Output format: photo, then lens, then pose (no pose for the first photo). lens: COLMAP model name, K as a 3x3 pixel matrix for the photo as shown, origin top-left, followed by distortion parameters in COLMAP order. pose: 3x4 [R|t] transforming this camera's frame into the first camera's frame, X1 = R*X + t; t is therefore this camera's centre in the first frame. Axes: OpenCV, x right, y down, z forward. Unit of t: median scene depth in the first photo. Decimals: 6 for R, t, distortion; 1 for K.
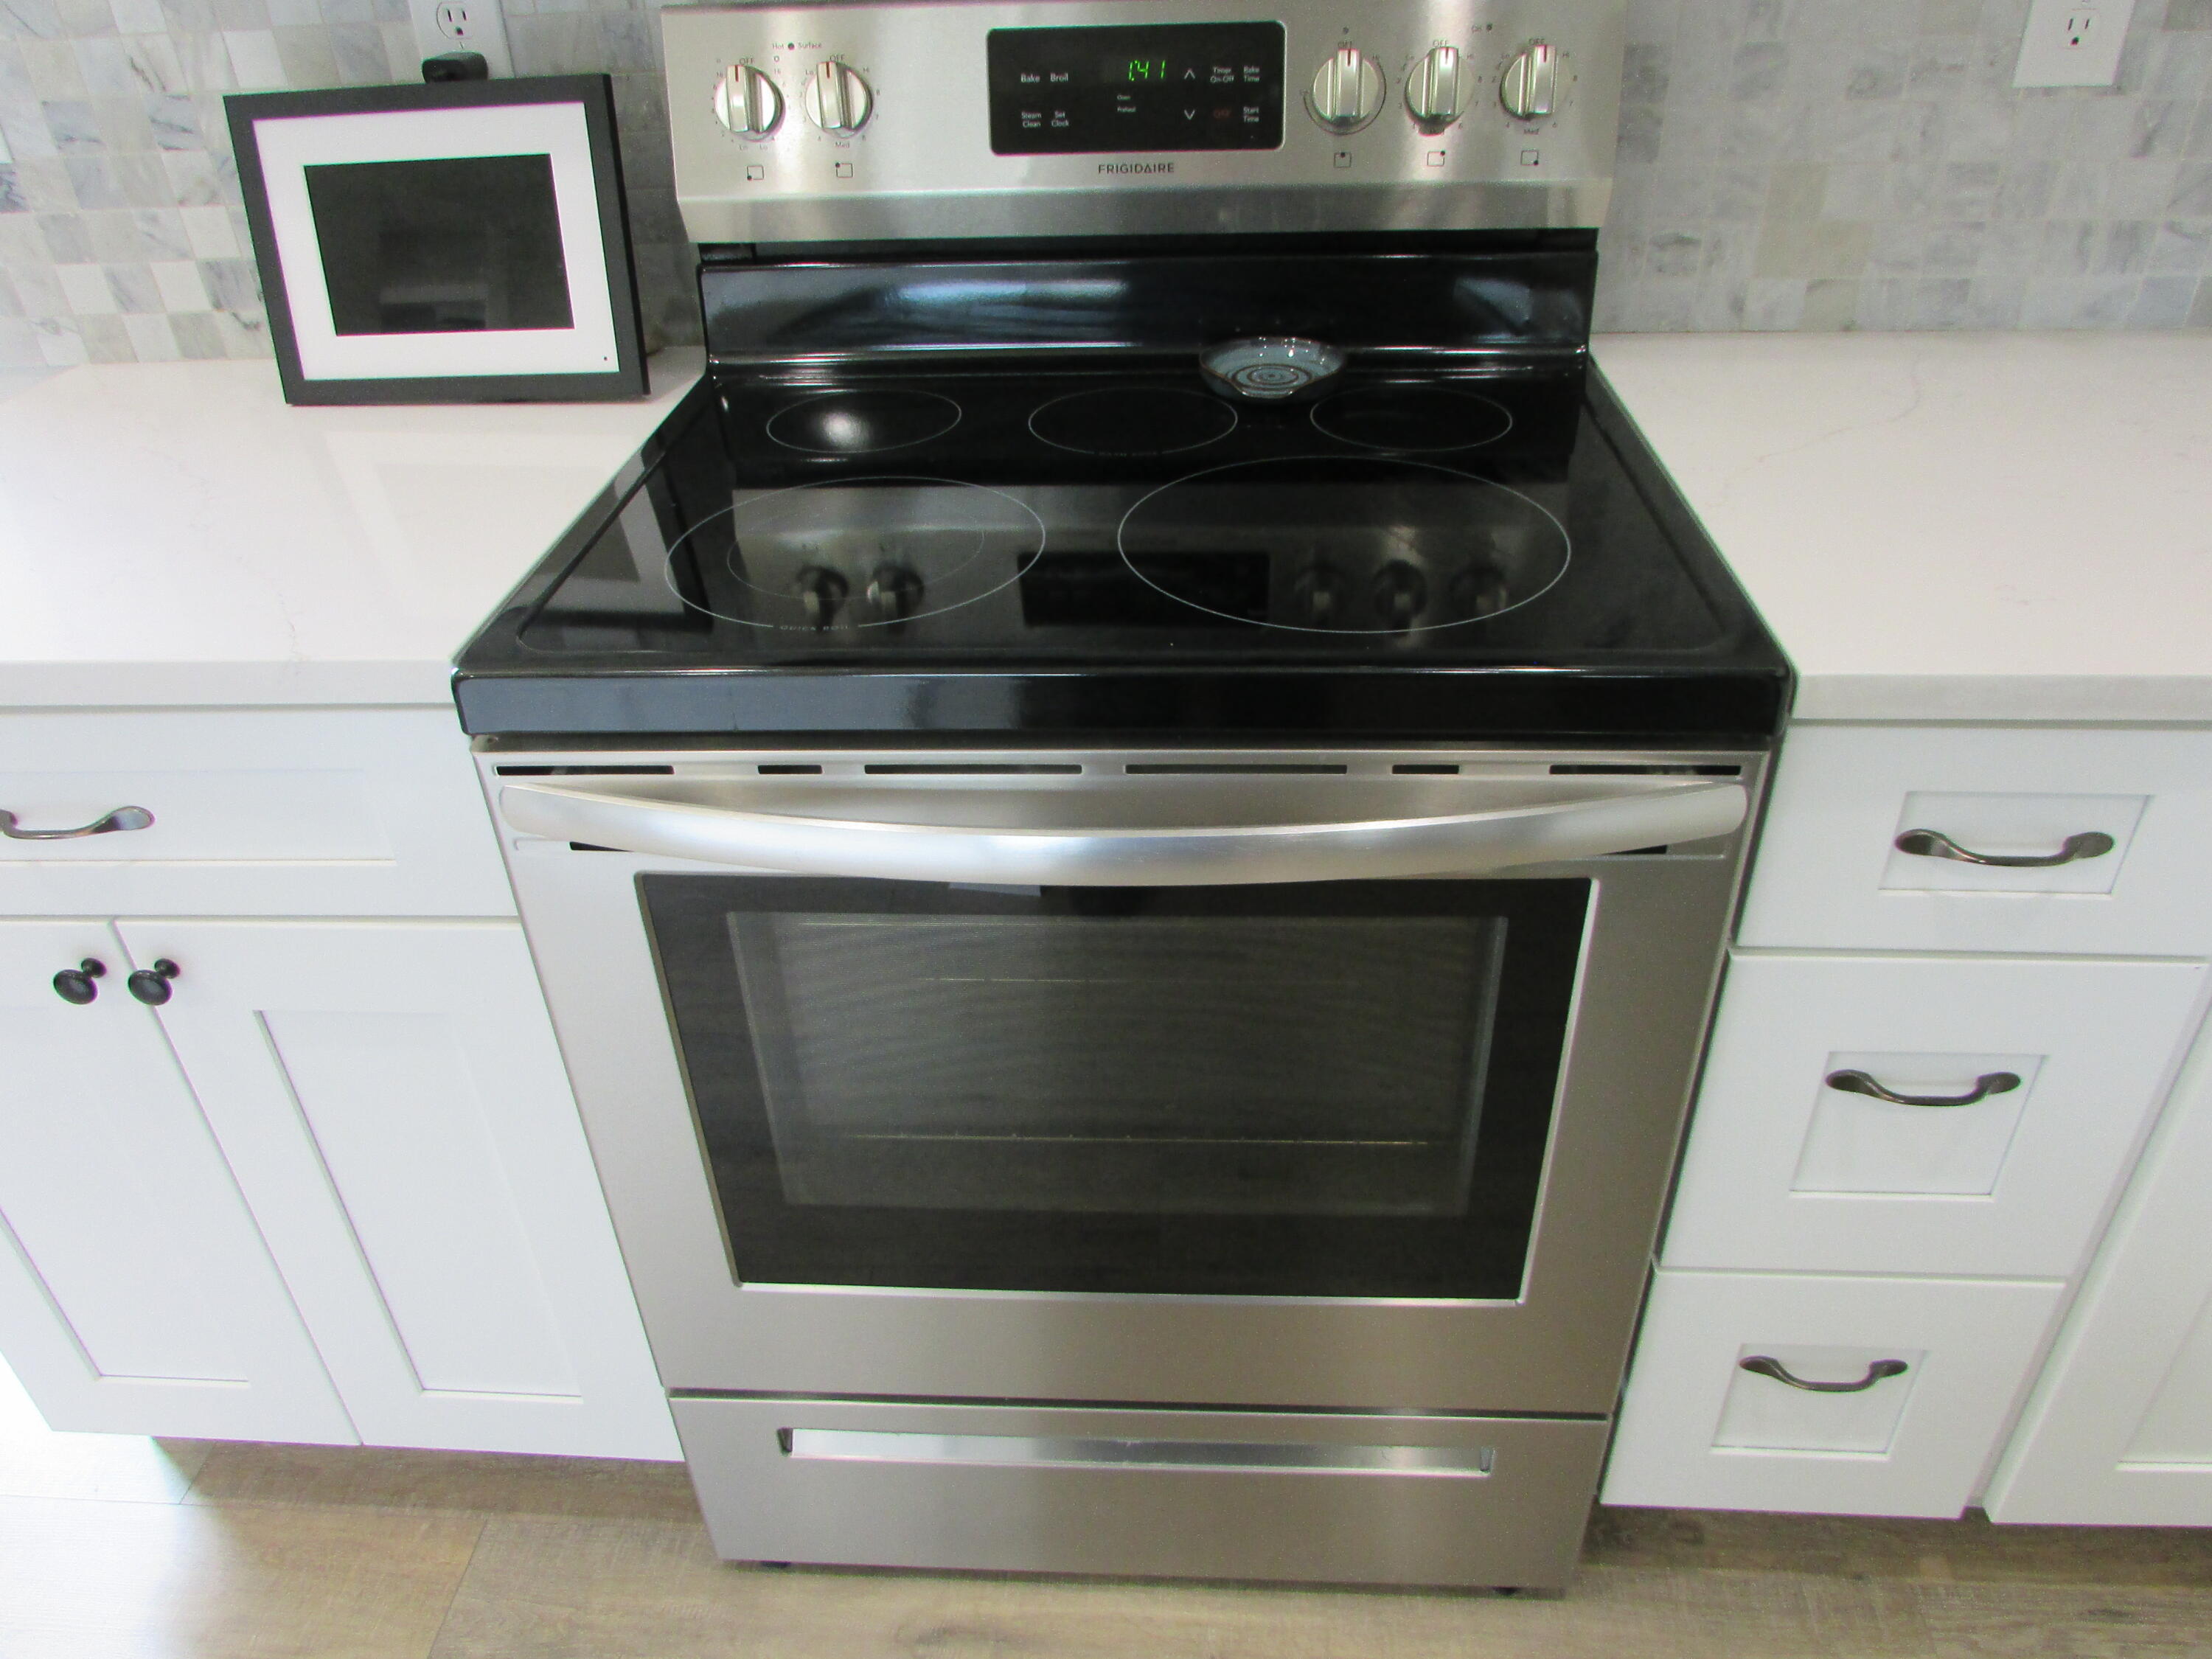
lens RADIAL K [[1570.2, 0, 1110.7], [0, 1570.2, 853.8], [0, 0, 1]] dist [-0.042923, 0.021842]
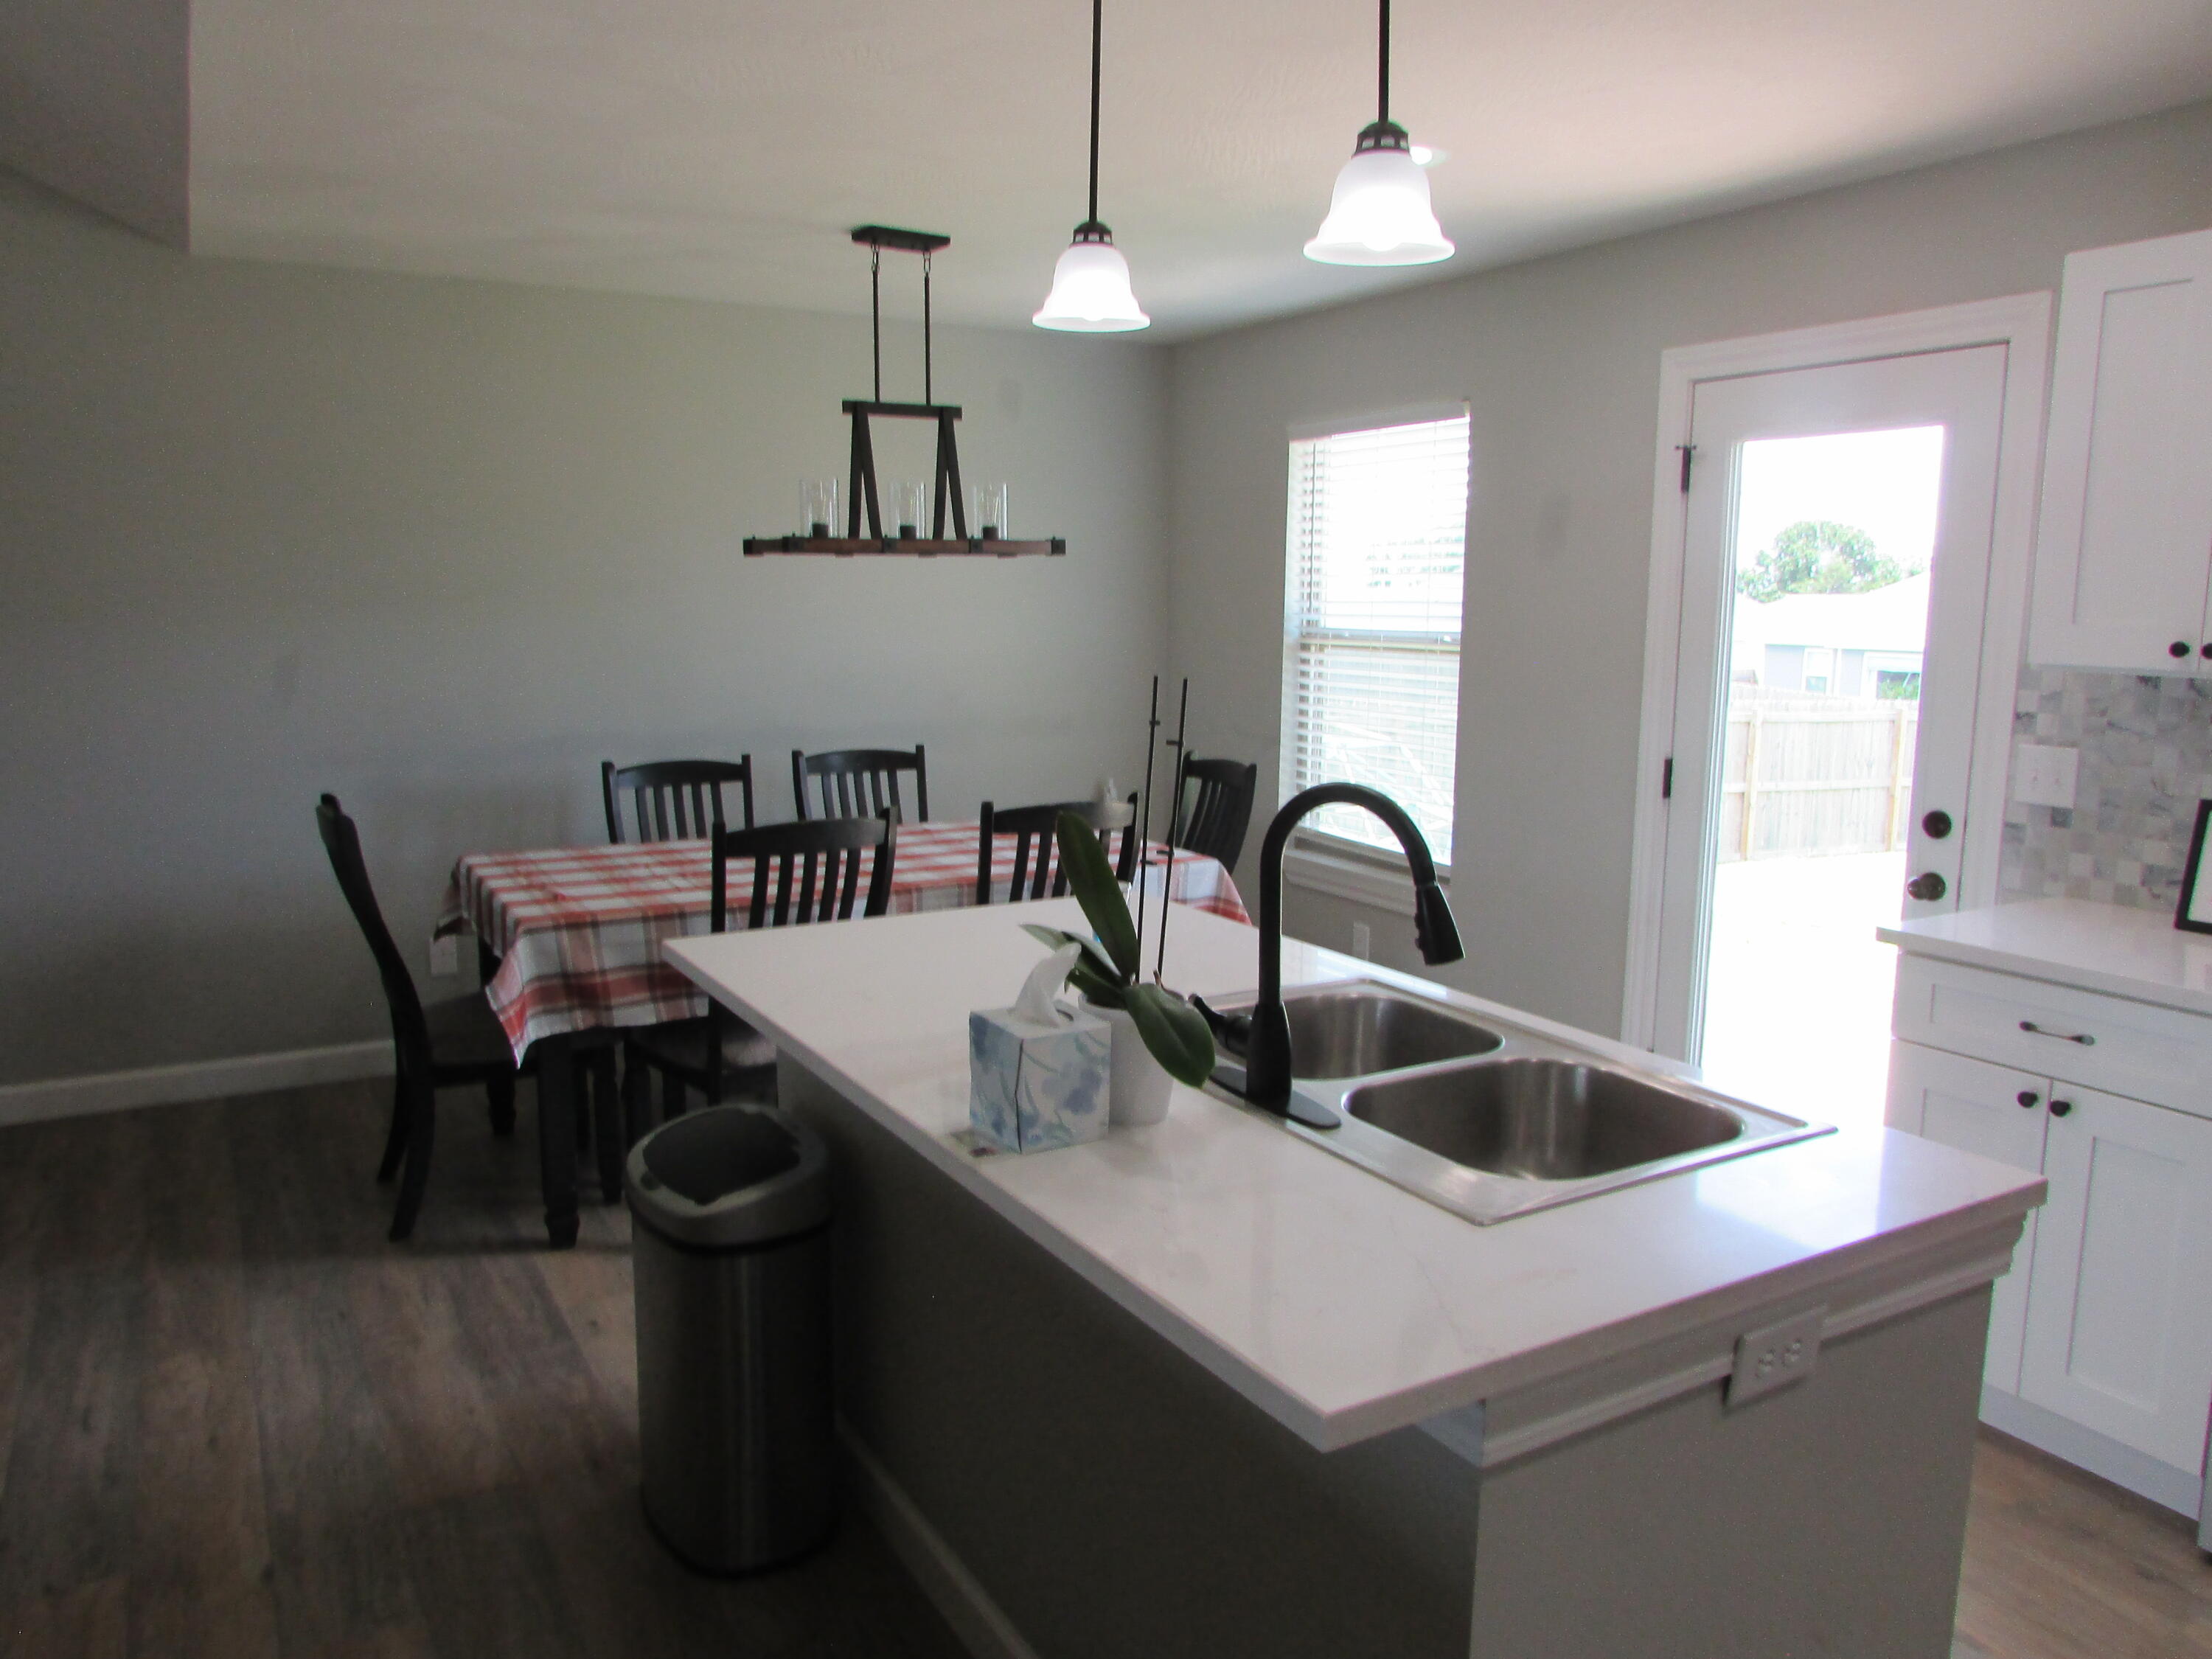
lens RADIAL K [[1570.2, 0, 1110.1], [0, 1570.2, 820.1], [0, 0, 1]] dist [-0.042923, 0.021842]
pose [[0.561609, 0.159915, -0.811802, 0.371590], [-0.486685, 0.857308, -0.167812, 0.689386], [0.669129, 0.489337, 0.559300, -1.314568]]
